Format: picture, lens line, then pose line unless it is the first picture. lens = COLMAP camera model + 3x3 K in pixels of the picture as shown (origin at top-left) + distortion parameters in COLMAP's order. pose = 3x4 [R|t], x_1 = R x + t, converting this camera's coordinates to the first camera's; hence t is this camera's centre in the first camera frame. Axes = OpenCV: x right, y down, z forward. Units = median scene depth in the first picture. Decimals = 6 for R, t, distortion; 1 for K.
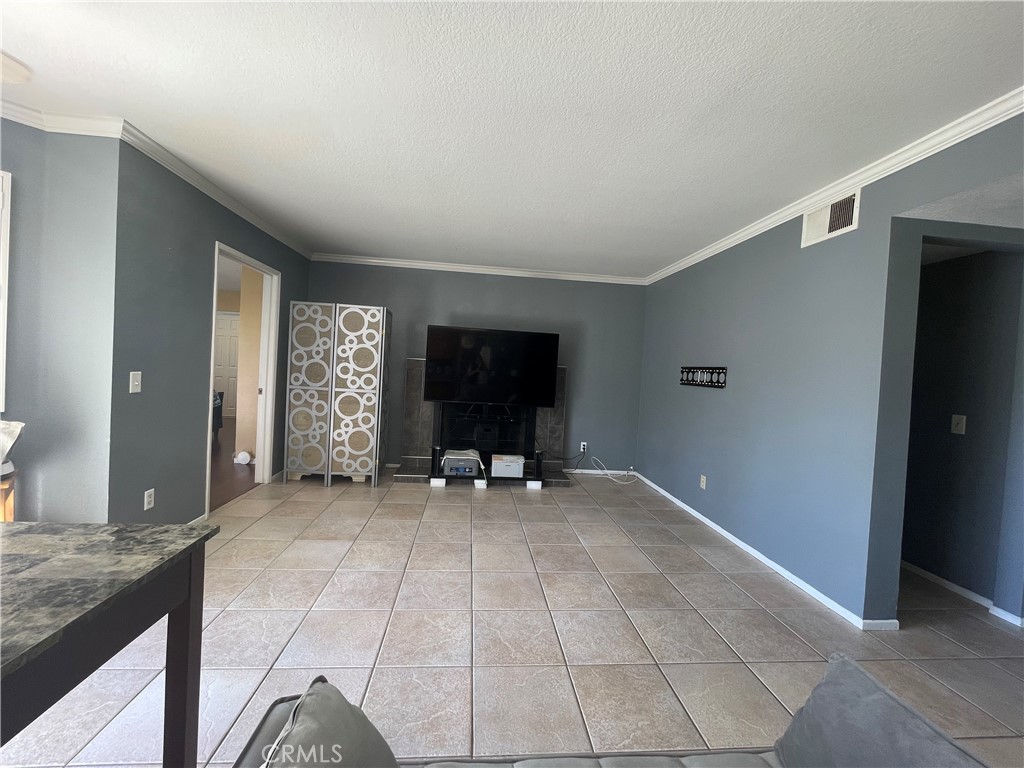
lens RADIAL K [[413.0, 0, 511.5], [0, 413.0, 379.4], [0, 0, 1]] dist [0.001013, 0.000194]
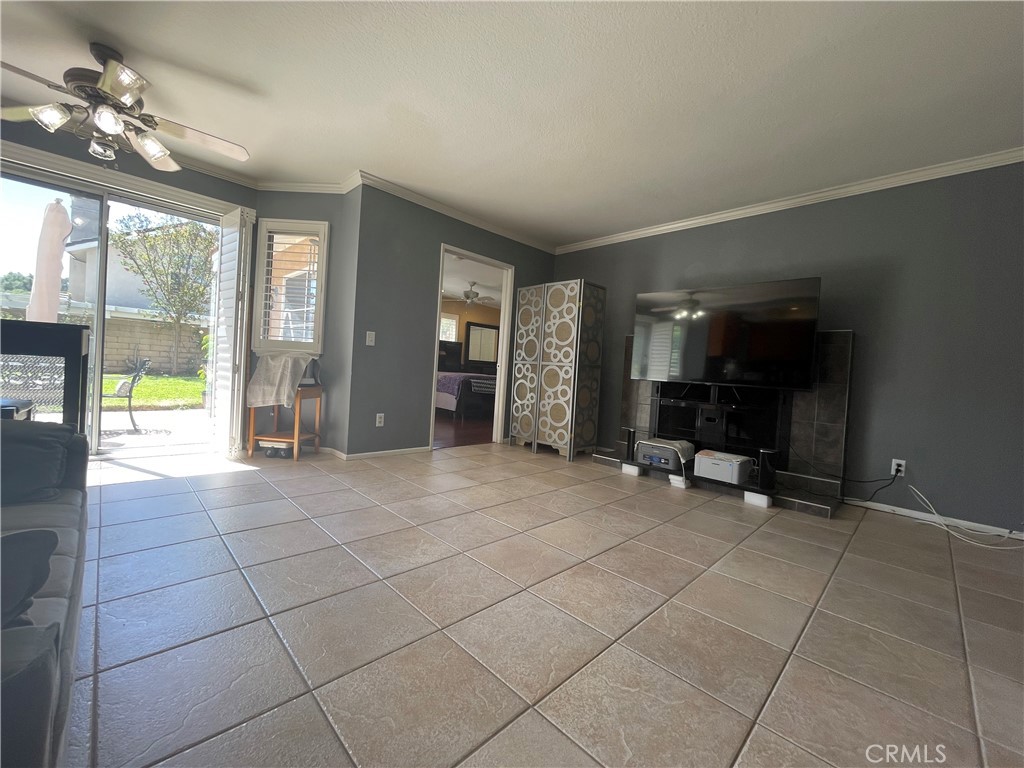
lens RADIAL K [[413.0, 0, 511.5], [0, 413.0, 379.4], [0, 0, 1]] dist [0.001013, 0.000194]
pose [[0.634781, 0.001086, -0.772691, 0.352950], [-0.049117, 0.998033, -0.038948, 0.112328], [0.771129, 0.062675, 0.633586, 0.259421]]
